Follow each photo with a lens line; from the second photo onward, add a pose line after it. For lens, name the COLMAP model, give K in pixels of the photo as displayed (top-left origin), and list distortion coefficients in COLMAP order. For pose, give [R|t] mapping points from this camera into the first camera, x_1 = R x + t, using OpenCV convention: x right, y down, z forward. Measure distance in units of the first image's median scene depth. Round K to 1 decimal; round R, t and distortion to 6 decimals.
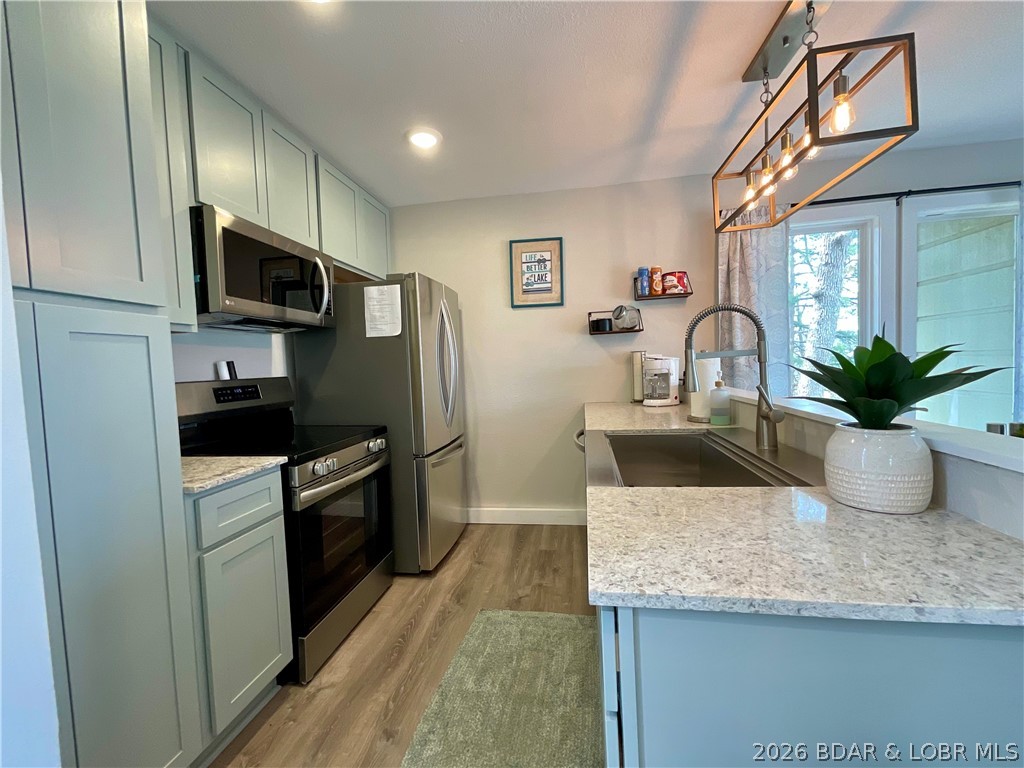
lens RADIAL K [[413.6, 0, 512.0], [0, 413.6, 384.0], [0, 0, 1]] dist [-0.002407, -0.000453]
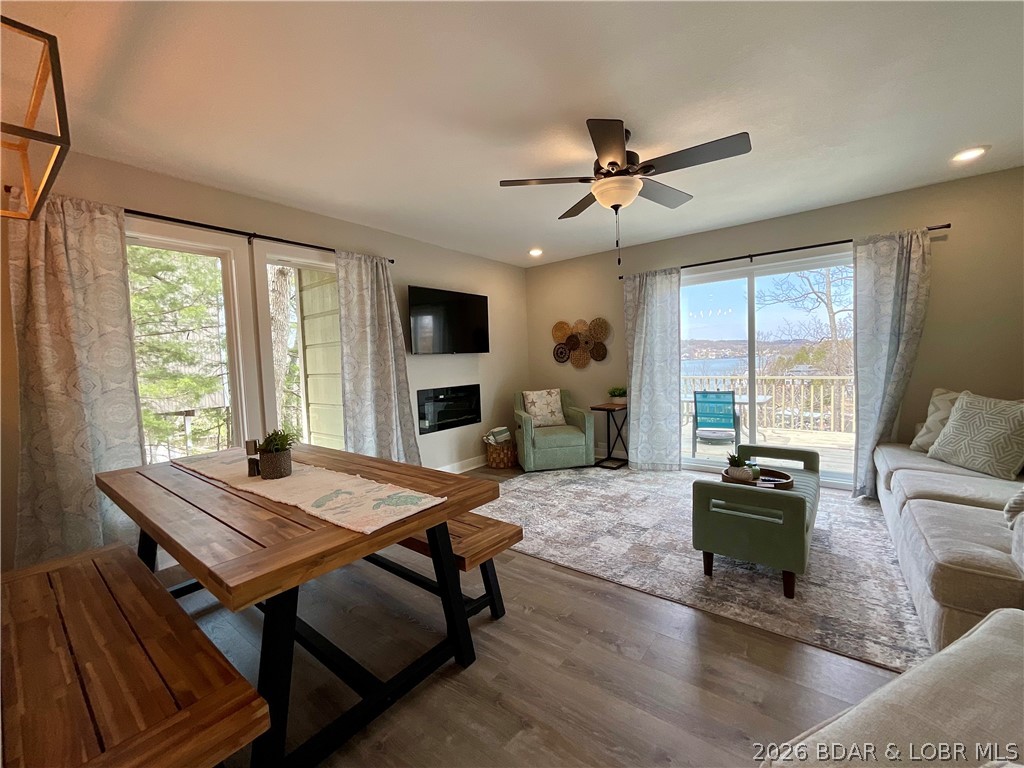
lens RADIAL K [[412.6, 0, 516.2], [0, 412.6, 384.7], [0, 0, 1]] dist [0.001269, 0.000222]
pose [[0.473270, -0.022820, 0.880622, 0.293696], [0.060250, 0.998162, -0.006514, -0.004468], [-0.878855, 0.056140, 0.473775, -0.139229]]
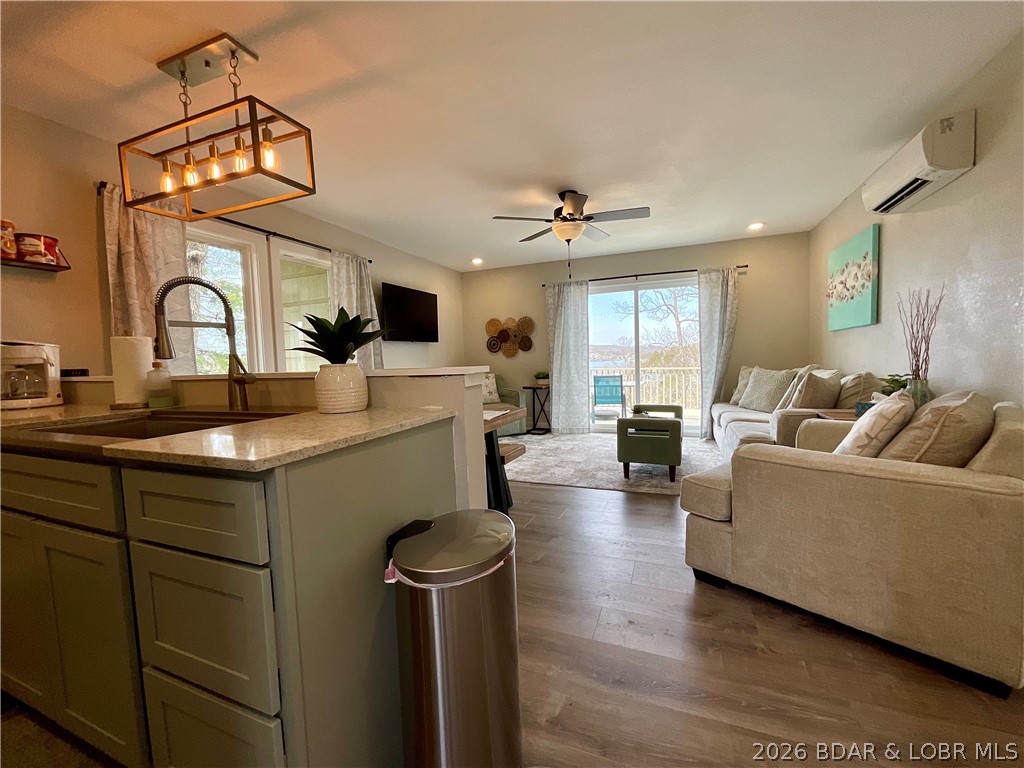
lens RADIAL K [[413.6, 0, 512.0], [0, 413.6, 384.0], [0, 0, 1]] dist [-0.002407, -0.000453]
pose [[0.215641, -0.018965, 0.976289, -0.185851], [0.069923, 0.997545, 0.003934, 0.070225], [-0.973966, 0.067416, 0.216437, -0.006569]]
